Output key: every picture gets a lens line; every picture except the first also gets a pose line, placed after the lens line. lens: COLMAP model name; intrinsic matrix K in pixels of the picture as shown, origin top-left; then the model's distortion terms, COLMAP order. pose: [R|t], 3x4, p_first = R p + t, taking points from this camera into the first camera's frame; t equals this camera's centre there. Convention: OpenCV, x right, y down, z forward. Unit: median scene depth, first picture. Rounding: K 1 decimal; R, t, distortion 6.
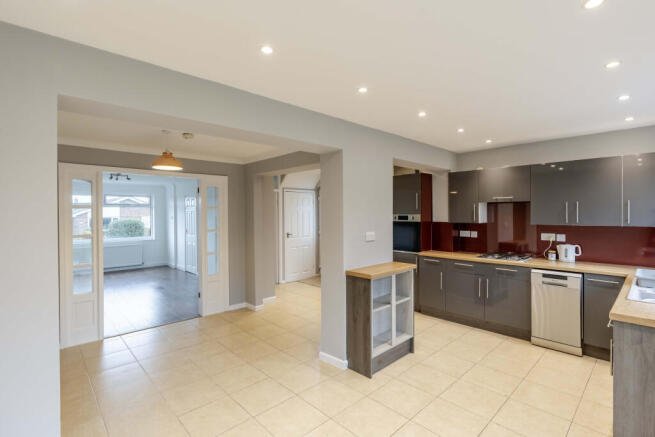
lens RADIAL K [[311.7, 0, 327.5], [0, 311.7, 218.5], [0, 0, 1]] dist [0.000403, 0.000207]
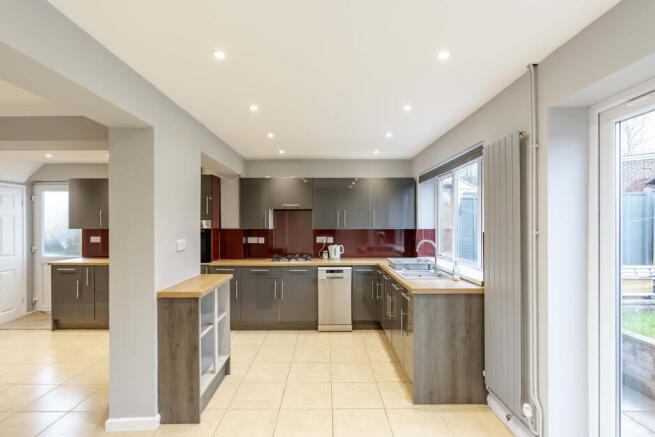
lens RADIAL K [[316.1, 0, 328.0], [0, 316.1, 224.2], [0, 0, 1]] dist [0.001012, 0.000308]
pose [[0.686942, 0.000758, 0.726711, -0.172253], [0.011081, 0.999872, -0.011517, 0.015376], [-0.726627, 0.015964, 0.686846, 0.155102]]
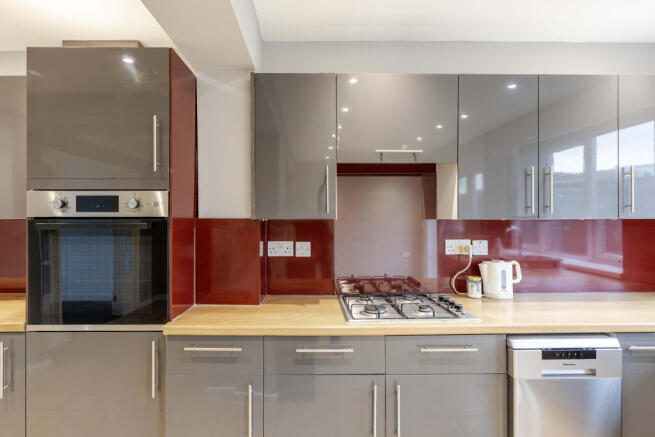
lens RADIAL K [[346.2, 0, 315.3], [0, 346.2, 218.5], [0, 0, 1]] dist [-0.000028, 0.000042]
pose [[0.674155, 0.001034, 0.738589, 0.195451], [0.012059, 0.999850, -0.012406, 0.022399], [-0.738492, 0.017270, 0.674042, 0.869172]]
